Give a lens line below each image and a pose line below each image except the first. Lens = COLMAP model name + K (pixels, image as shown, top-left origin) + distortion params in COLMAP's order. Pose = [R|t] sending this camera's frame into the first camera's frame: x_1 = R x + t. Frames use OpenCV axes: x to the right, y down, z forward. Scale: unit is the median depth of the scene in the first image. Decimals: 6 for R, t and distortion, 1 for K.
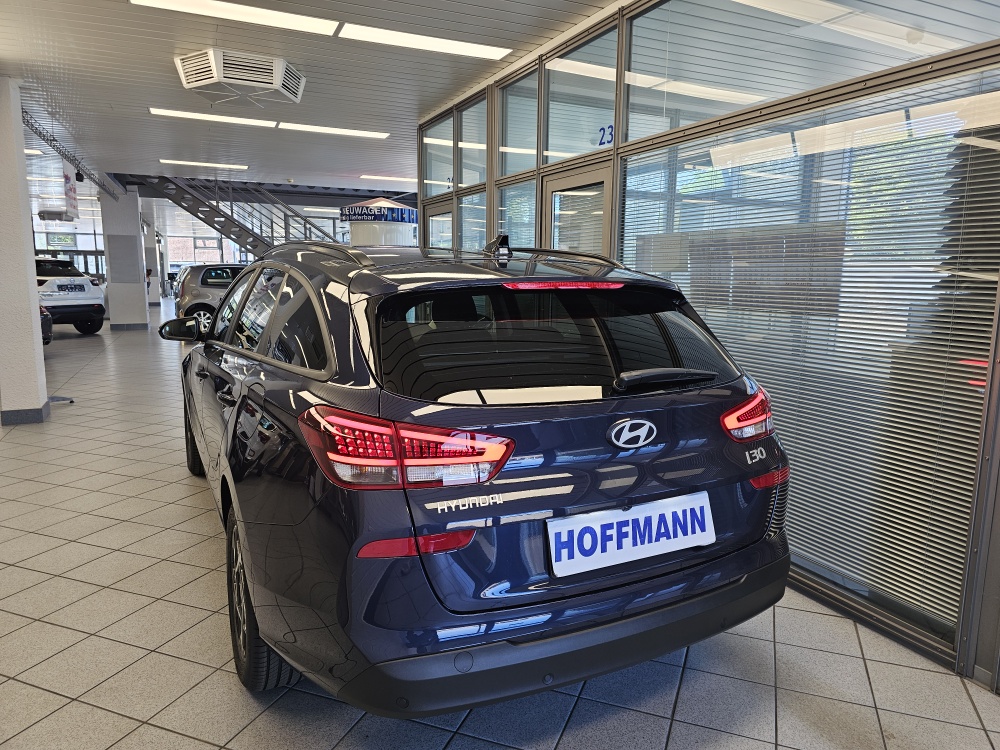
lens RADIAL K [[690.3, 0, 500.0], [0, 690.3, 375.0], [0, 0, 1]] dist [0.114668, -0.090024]
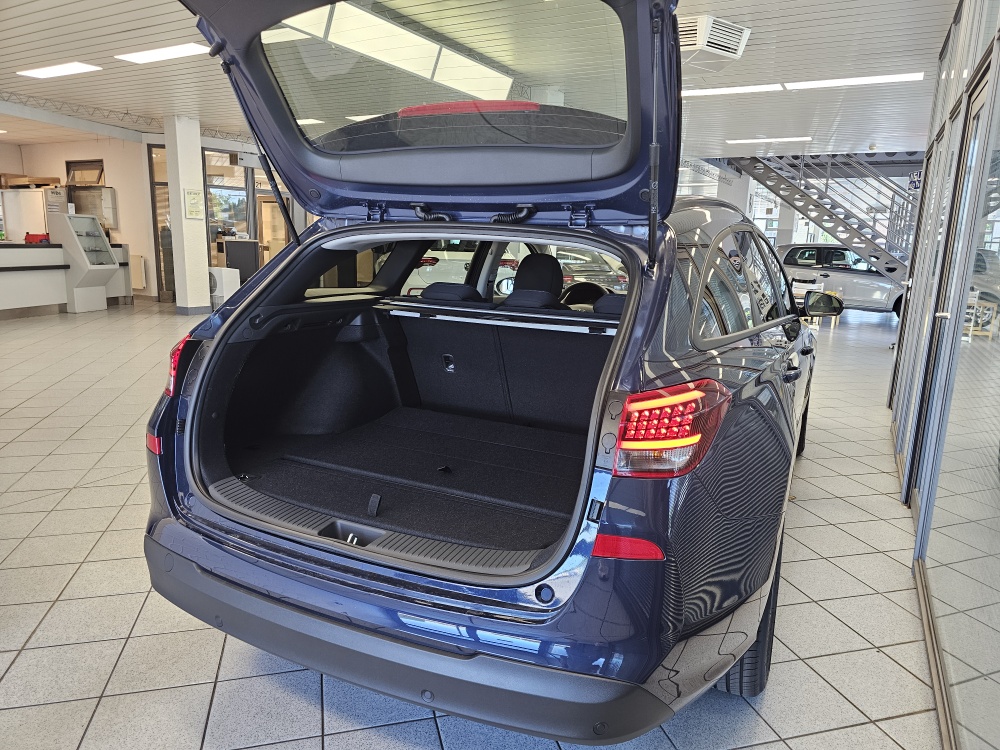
lens RADIAL K [[673.3, 0, 505.1], [0, 673.3, 372.1], [0, 0, 1]] dist [0.080581, -0.093193]
pose [[0.602523, 0.162651, -0.781352, 0.130091], [-0.145024, 0.985027, 0.093217, -0.009673], [0.784814, 0.057149, 0.617090, 0.104115]]
